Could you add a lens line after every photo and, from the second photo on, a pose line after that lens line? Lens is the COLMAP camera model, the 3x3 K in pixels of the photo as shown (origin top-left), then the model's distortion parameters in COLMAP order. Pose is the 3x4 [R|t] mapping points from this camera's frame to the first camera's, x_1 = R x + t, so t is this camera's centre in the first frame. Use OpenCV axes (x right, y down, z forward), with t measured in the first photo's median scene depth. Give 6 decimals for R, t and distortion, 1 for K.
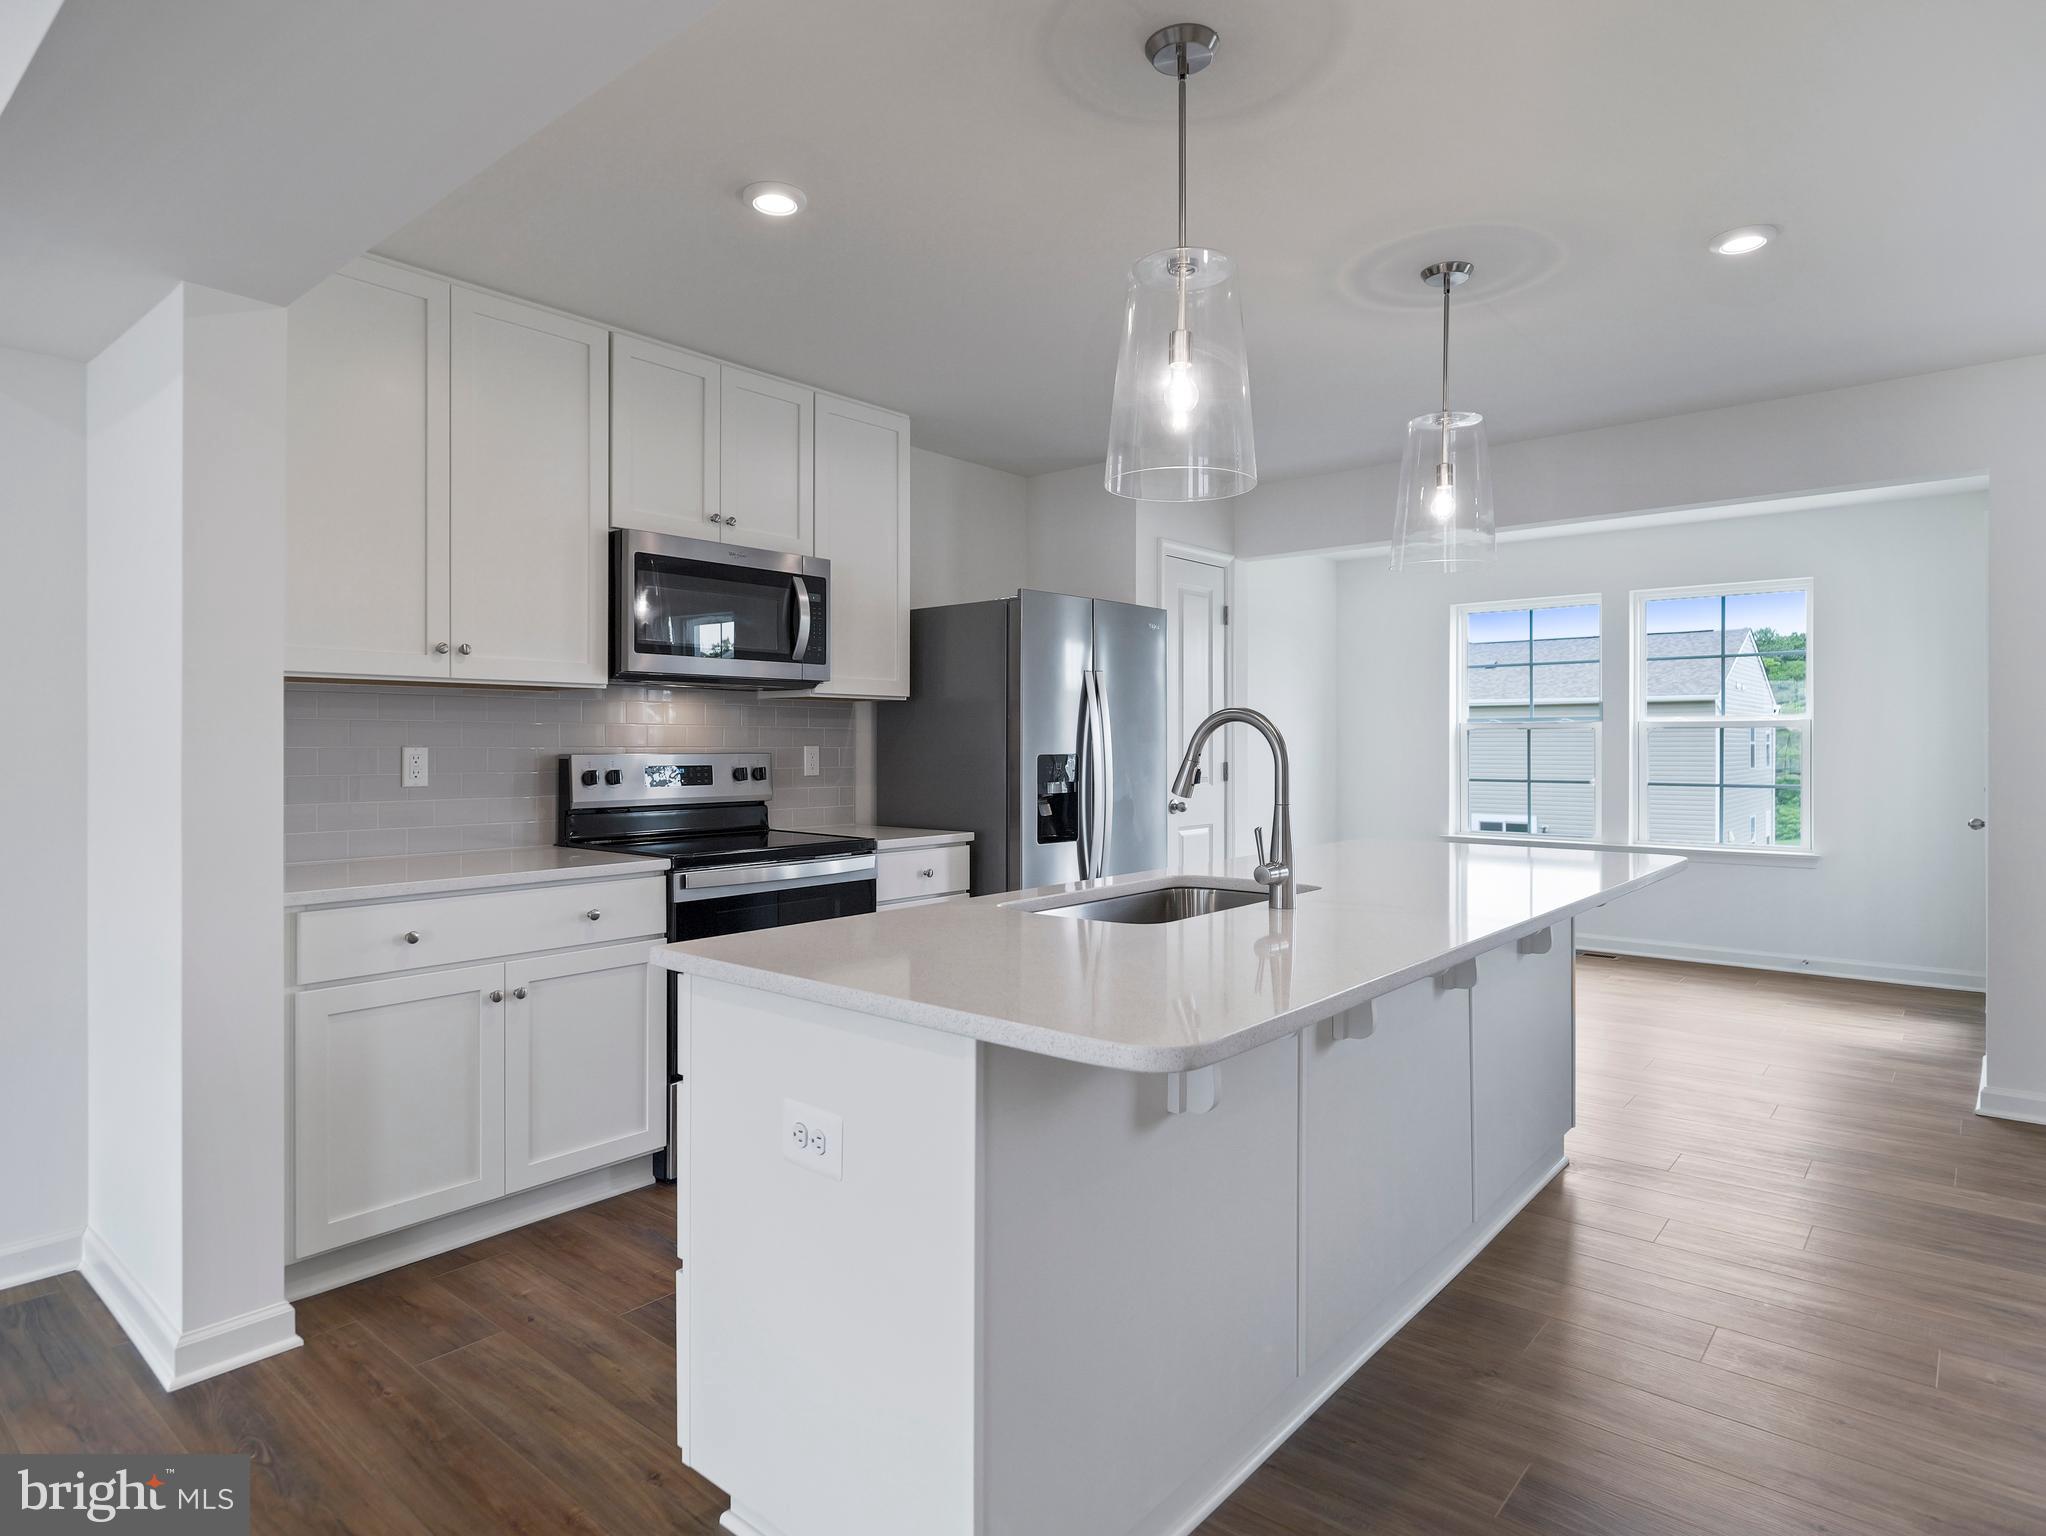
lens RADIAL K [[1149.1, 0, 1020.2], [0, 1149.1, 756.0], [0, 0, 1]] dist [-0.003105, -0.000418]
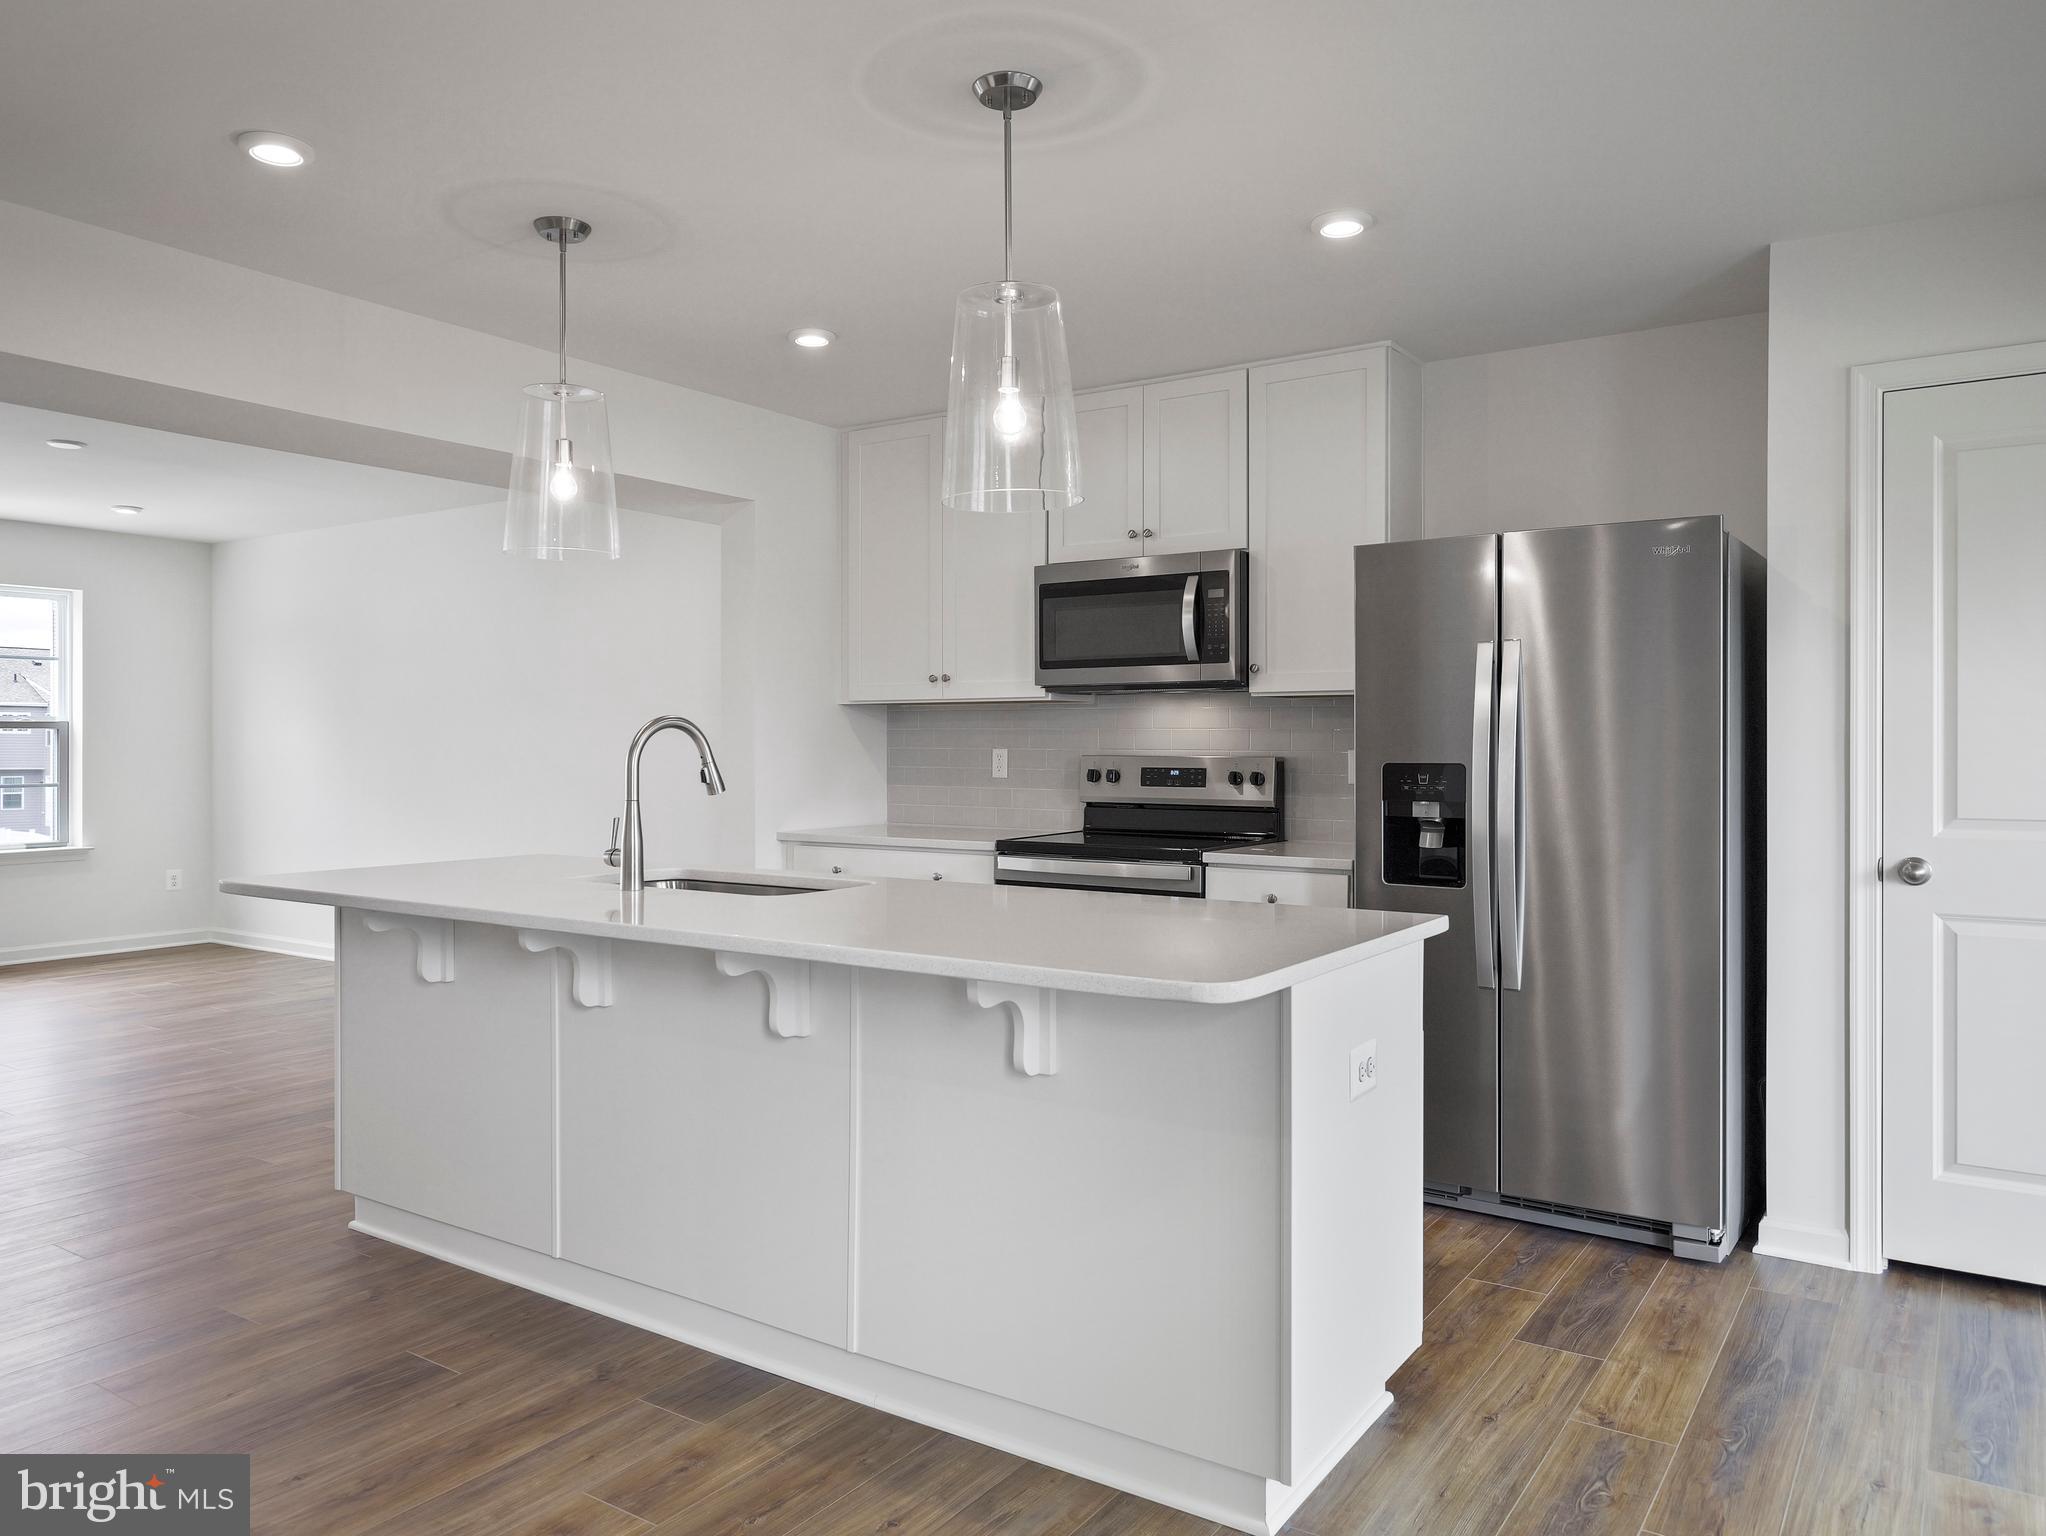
lens RADIAL K [[1433.6, 0, 1023.0], [0, 1433.6, 768.0], [0, 0, 1]] dist [-0.003160, -0.000242]
pose [[0.106247, 0.019268, -0.994153, 1.158083], [-0.013125, 0.999752, 0.017974, -0.015109], [0.994253, 0.011139, 0.106473, 0.843377]]
